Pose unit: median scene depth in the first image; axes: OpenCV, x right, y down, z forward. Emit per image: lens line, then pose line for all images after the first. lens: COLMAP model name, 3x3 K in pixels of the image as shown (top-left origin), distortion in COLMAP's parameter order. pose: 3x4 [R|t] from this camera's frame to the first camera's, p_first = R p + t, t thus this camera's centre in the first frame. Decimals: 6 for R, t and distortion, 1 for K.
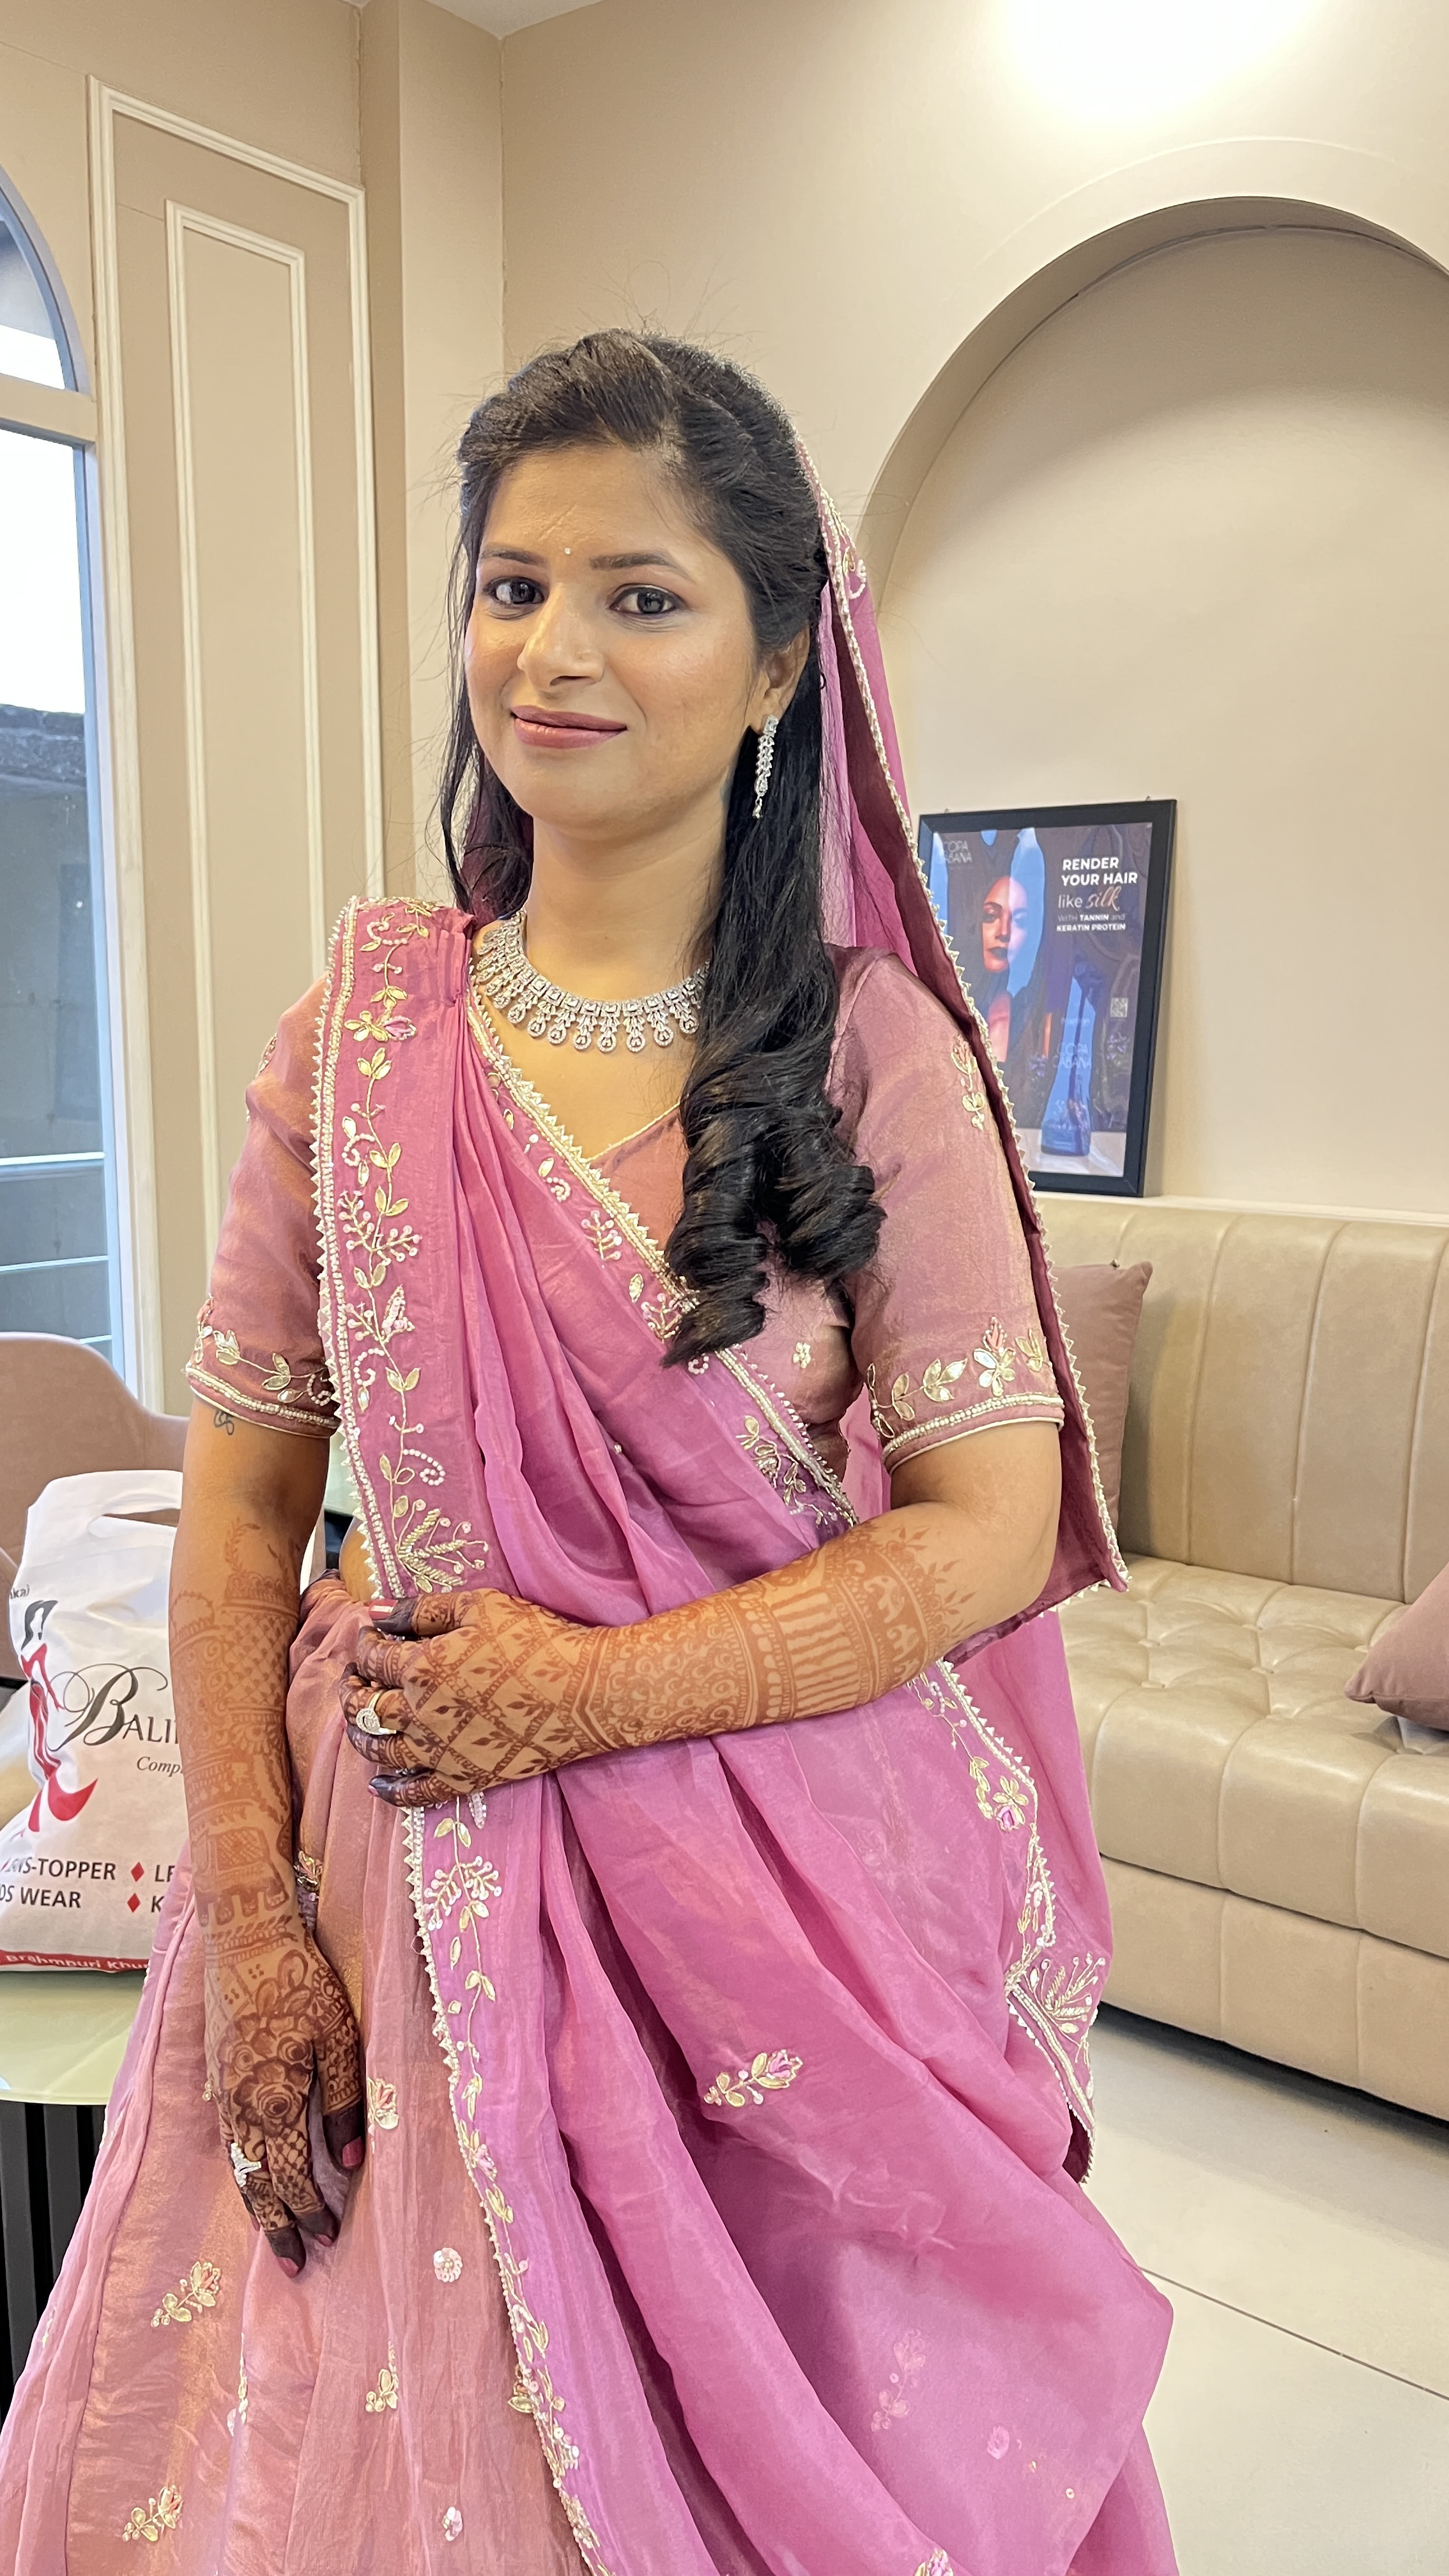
lens RADIAL K [[1974.9, 0, 722.5], [0, 1974.9, 1276.5], [0, 0, 1]] dist [-0.000228, 0.005984]
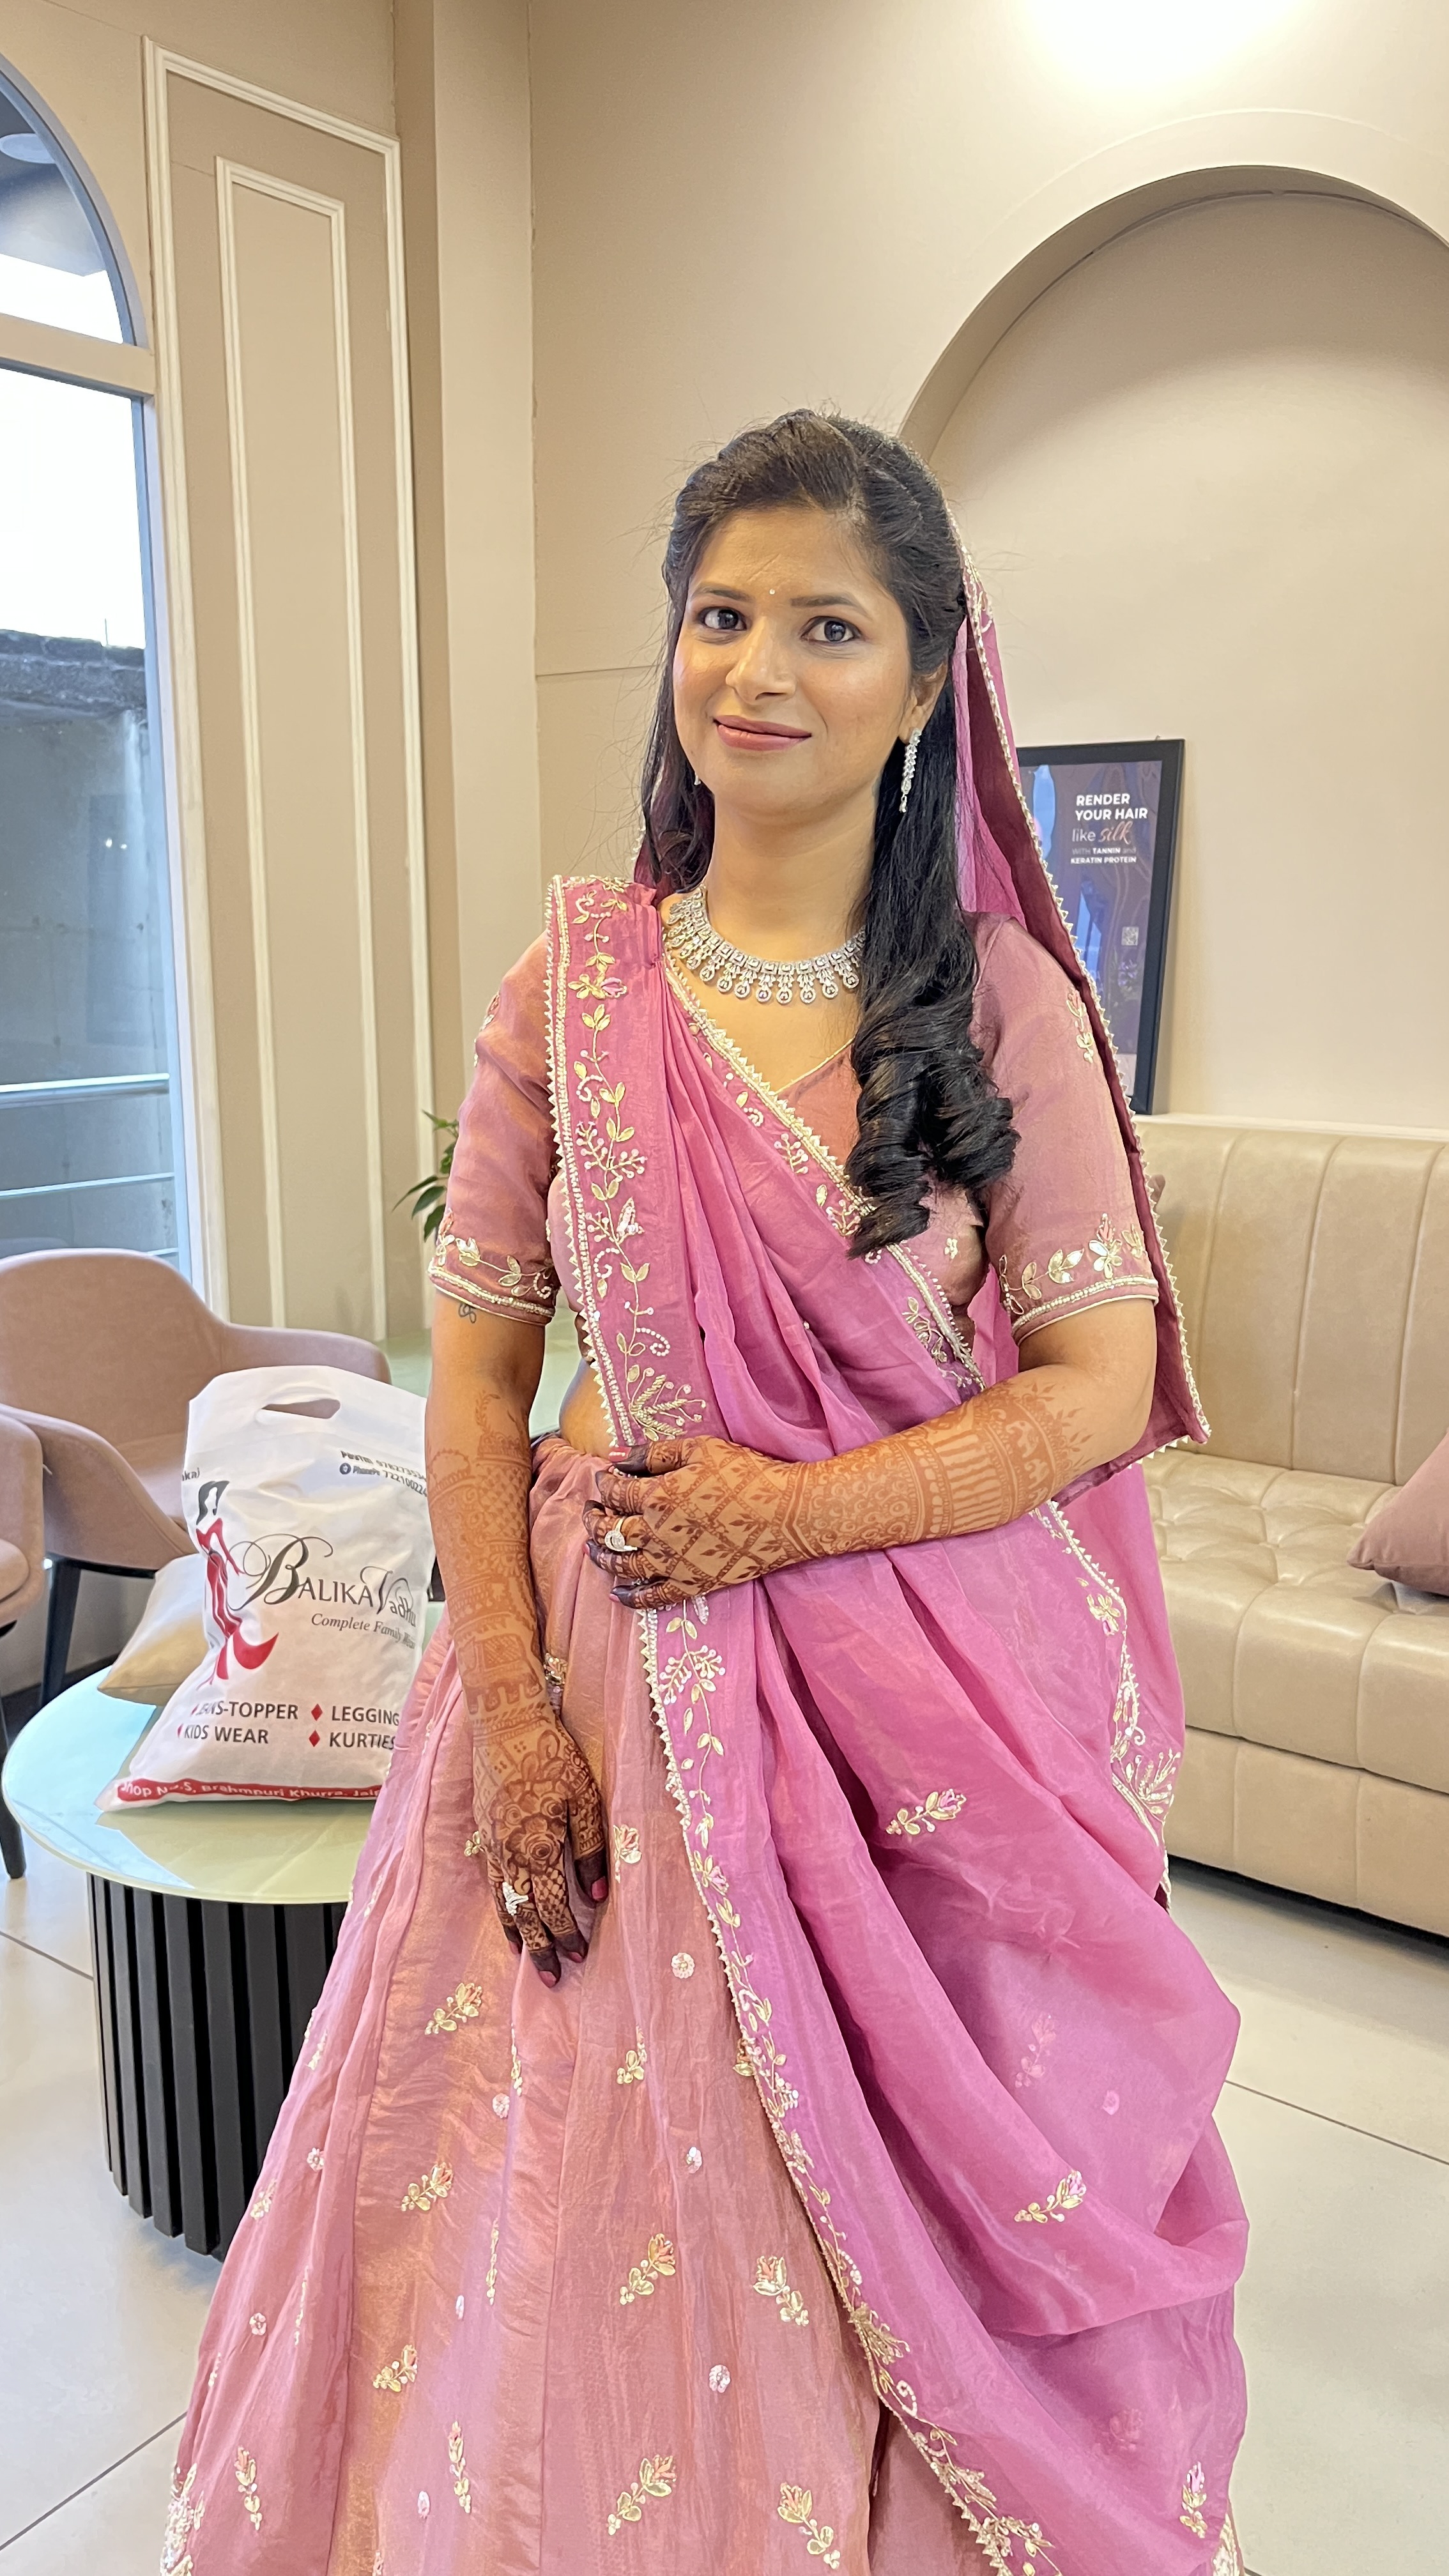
lens RADIAL K [[1998.0, 0, 724.5], [0, 1998.0, 1288.0], [0, 0, 1]] dist [0.030254, -0.082772]
pose [[0.999814, -0.014737, -0.012452, -0.088606], [0.015222, 0.999094, 0.039749, 0.013076], [0.011855, -0.039932, 0.999132, -0.267108]]
